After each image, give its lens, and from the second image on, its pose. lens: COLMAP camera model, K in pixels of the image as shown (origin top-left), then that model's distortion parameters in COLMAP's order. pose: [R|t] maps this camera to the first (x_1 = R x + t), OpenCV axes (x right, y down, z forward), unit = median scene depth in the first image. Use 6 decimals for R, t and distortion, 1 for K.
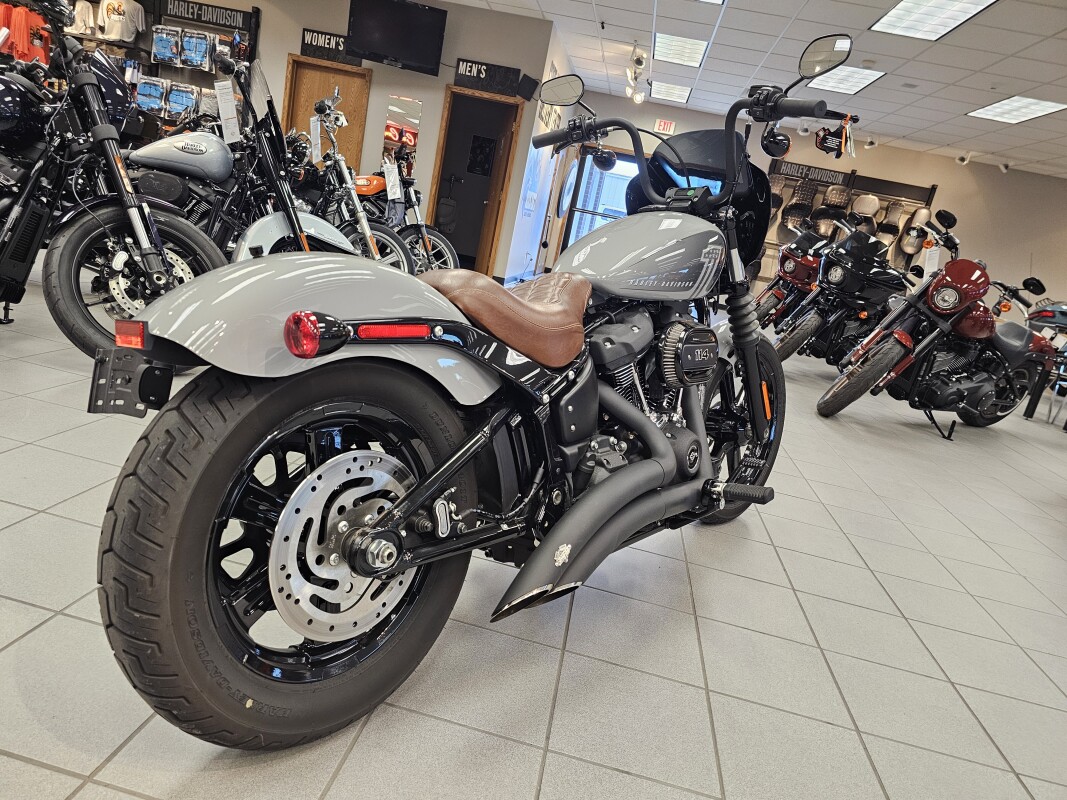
lens RADIAL K [[727.0, 0, 534.4], [0, 727.0, 401.9], [0, 0, 1]] dist [0.036198, -0.020032]
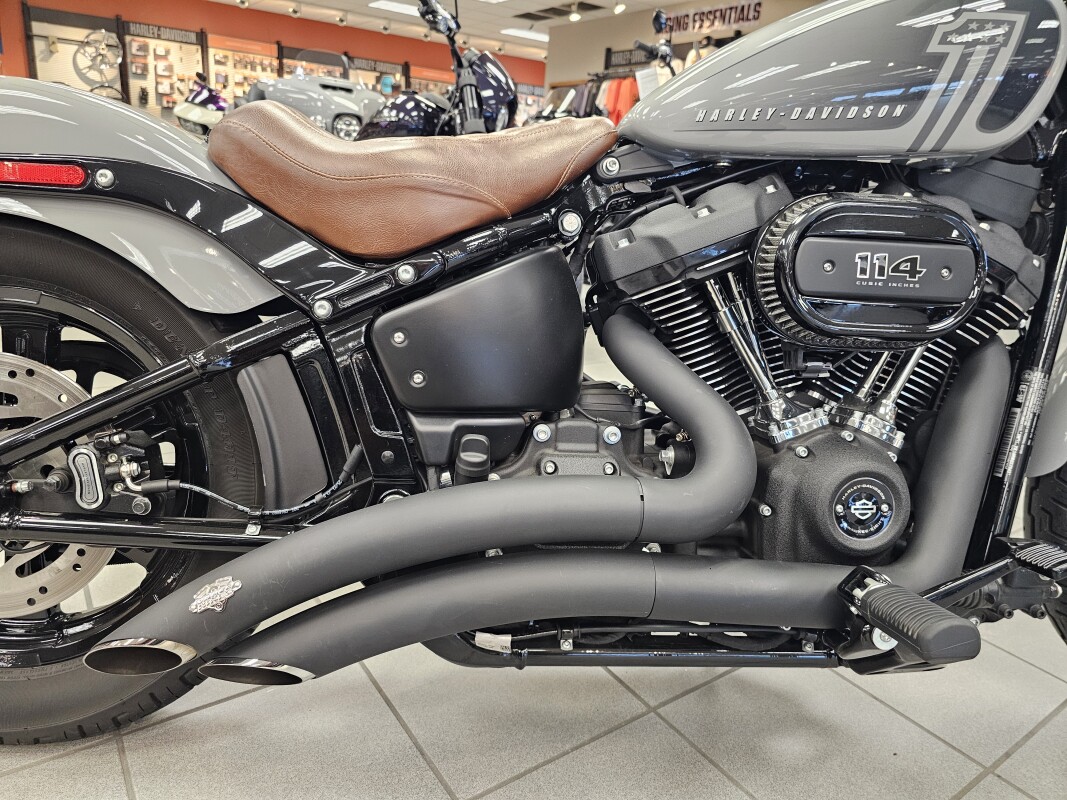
lens RADIAL K [[727.0, 0, 534.3], [0, 727.0, 390.1], [0, 0, 1]] dist [0.036198, -0.020032]
pose [[0.681498, 0.061207, -0.729256, 0.528251], [-0.115118, 0.993056, -0.024231, 0.051488], [0.722709, 0.100464, 0.683812, 0.752135]]
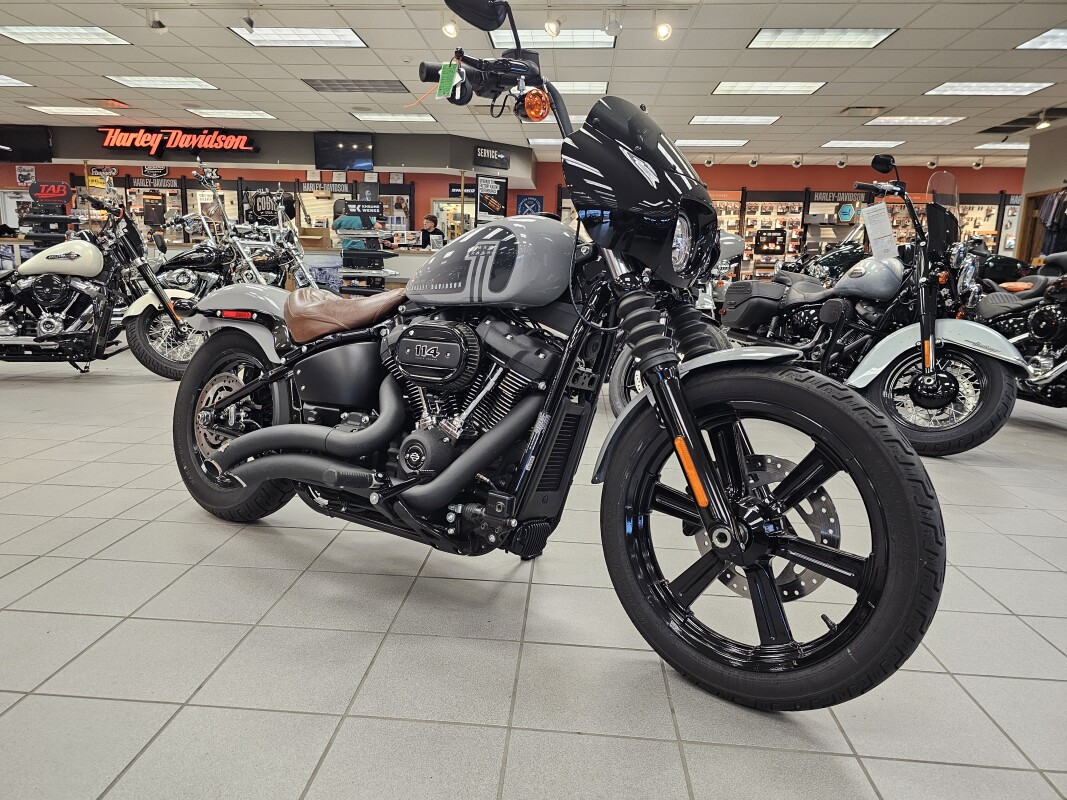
lens RADIAL K [[727.0, 0, 524.9], [0, 727.0, 402.9], [0, 0, 1]] dist [0.036198, -0.020032]
pose [[0.068897, -0.015155, -0.997509, 1.580696], [-0.260463, 0.964932, -0.032650, -0.000712], [0.963023, 0.262063, 0.062534, 1.422249]]
